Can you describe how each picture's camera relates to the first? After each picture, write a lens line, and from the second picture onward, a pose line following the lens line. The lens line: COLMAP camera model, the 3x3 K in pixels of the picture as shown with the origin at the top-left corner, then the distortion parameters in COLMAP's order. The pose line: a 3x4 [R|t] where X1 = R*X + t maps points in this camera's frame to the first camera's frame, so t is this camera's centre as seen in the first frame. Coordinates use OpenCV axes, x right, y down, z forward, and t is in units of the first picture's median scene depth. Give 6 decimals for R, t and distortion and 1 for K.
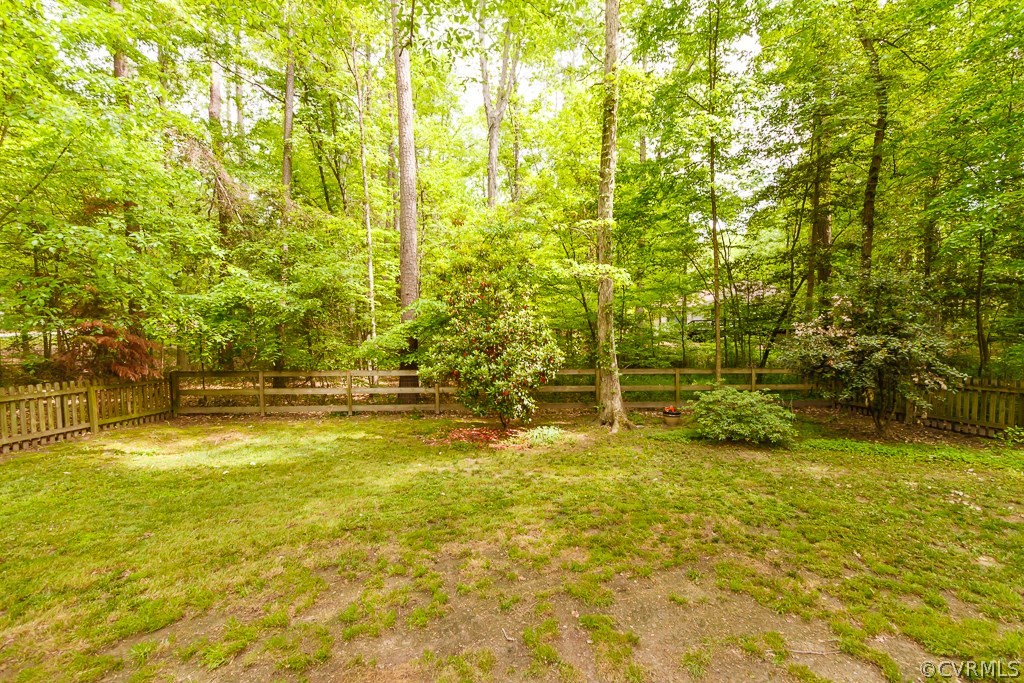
lens RADIAL K [[477.1, 0, 512.0], [0, 477.1, 341.5], [0, 0, 1]] dist [-0.000074, 0.000362]
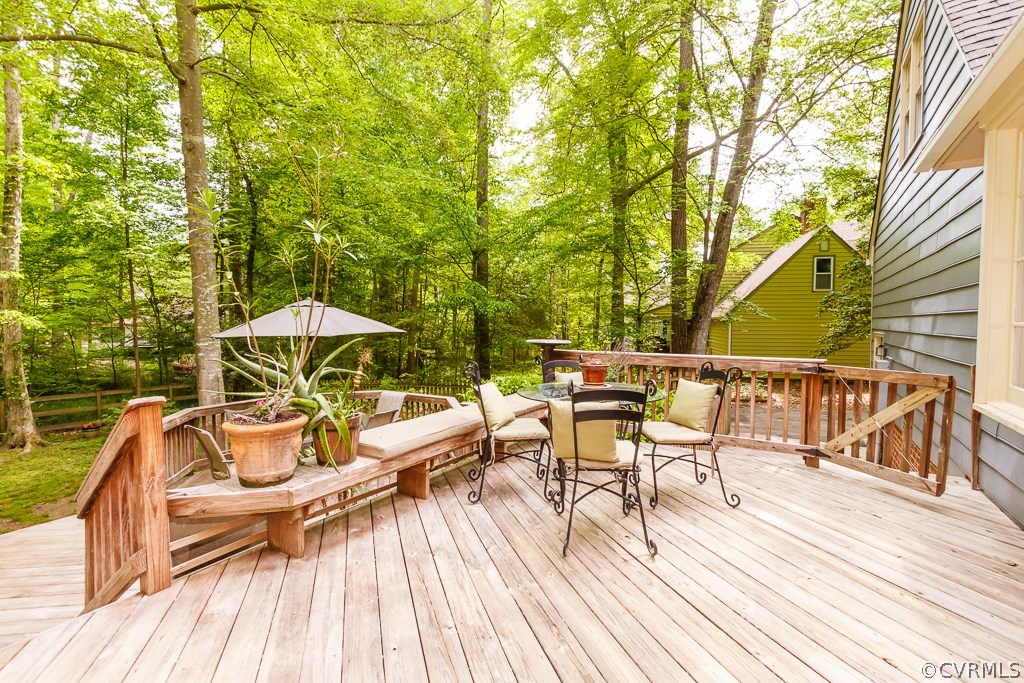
lens RADIAL K [[477.1, 0, 512.0], [0, 477.1, 341.5], [0, 0, 1]] dist [-0.000074, 0.000362]
pose [[0.530244, -0.015221, 0.847709, -0.135867], [0.031718, 0.999495, -0.001893, -0.039258], [-0.847252, 0.027892, 0.530459, -0.609021]]
